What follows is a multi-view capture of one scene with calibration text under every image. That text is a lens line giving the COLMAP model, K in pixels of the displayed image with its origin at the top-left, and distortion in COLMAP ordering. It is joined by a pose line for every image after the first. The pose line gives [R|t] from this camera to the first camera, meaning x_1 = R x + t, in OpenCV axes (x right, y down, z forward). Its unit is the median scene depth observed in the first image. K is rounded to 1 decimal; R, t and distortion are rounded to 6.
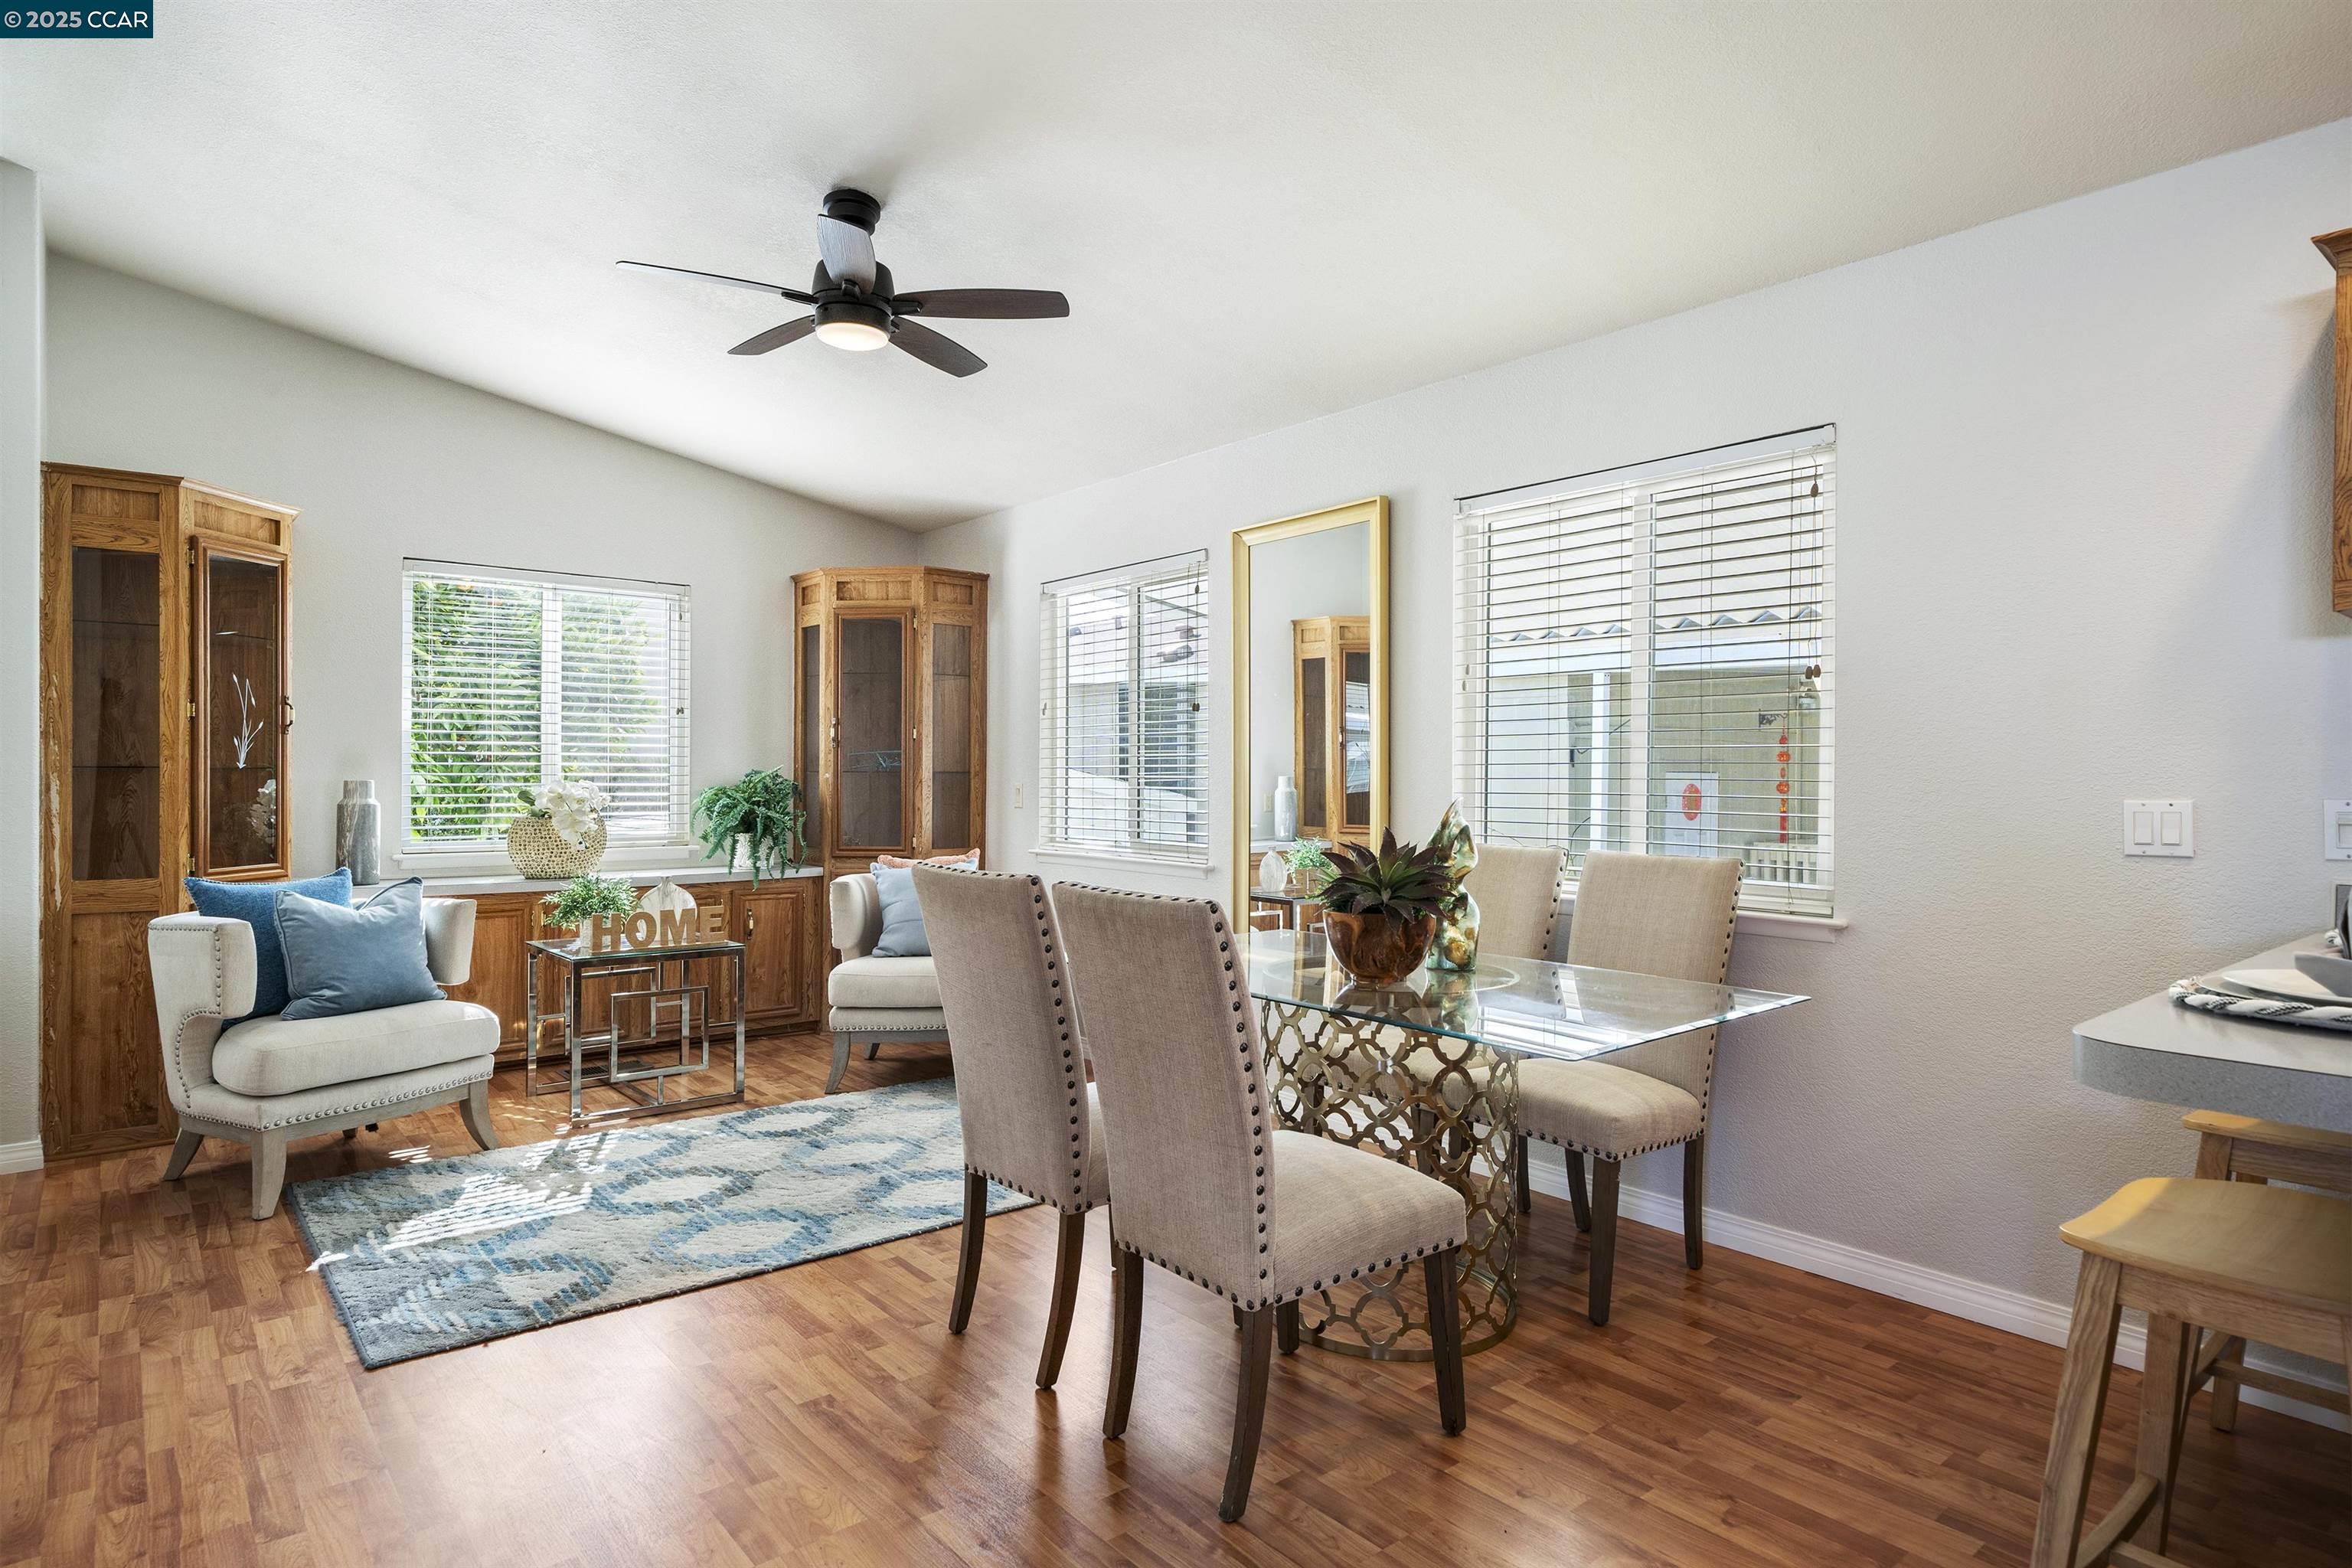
lens RADIAL K [[1279.7, 0, 1178.7], [0, 1279.7, 772.6], [0, 0, 1]] dist [-0.000132, -0.000113]
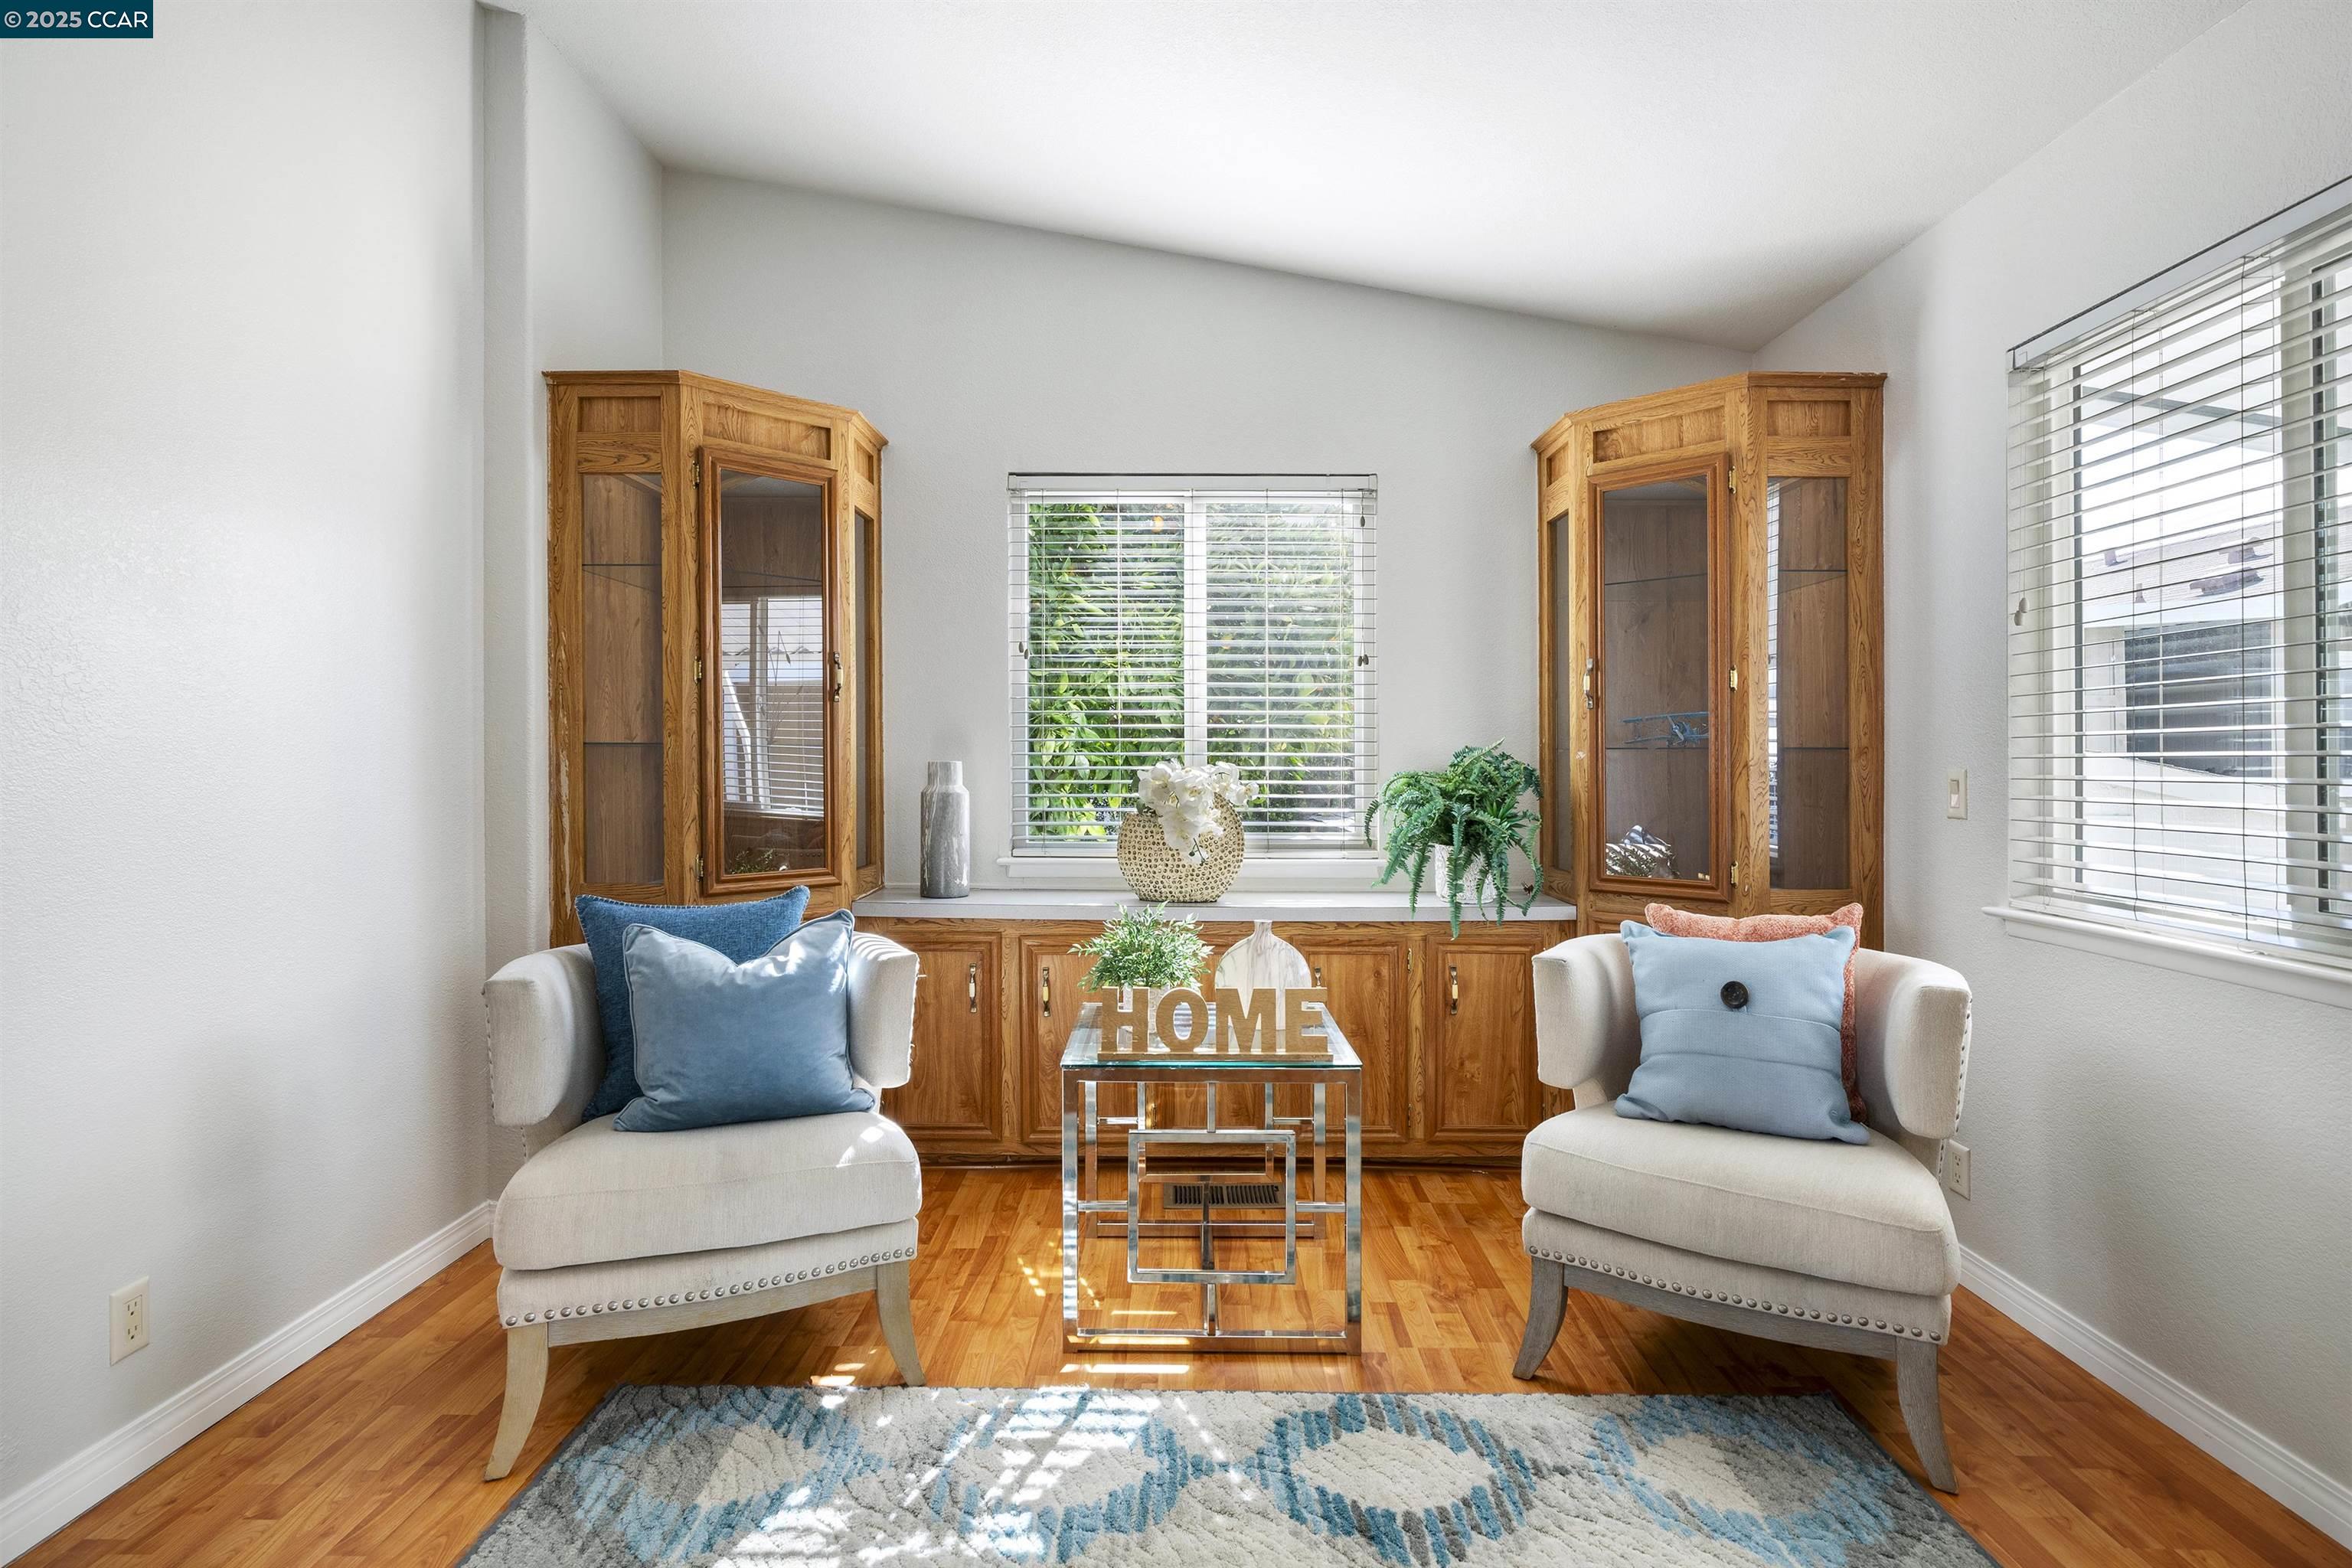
lens RADIAL K [[1182.1, 0, 1183.3], [0, 1182.1, 742.9], [0, 0, 1]] dist [0.001183, 0.000859]
pose [[0.762982, -0.009110, -0.646356, -0.061632], [0.000940, 0.999915, -0.012984, 0.003902], [0.646420, 0.009299, 0.762925, 0.491699]]
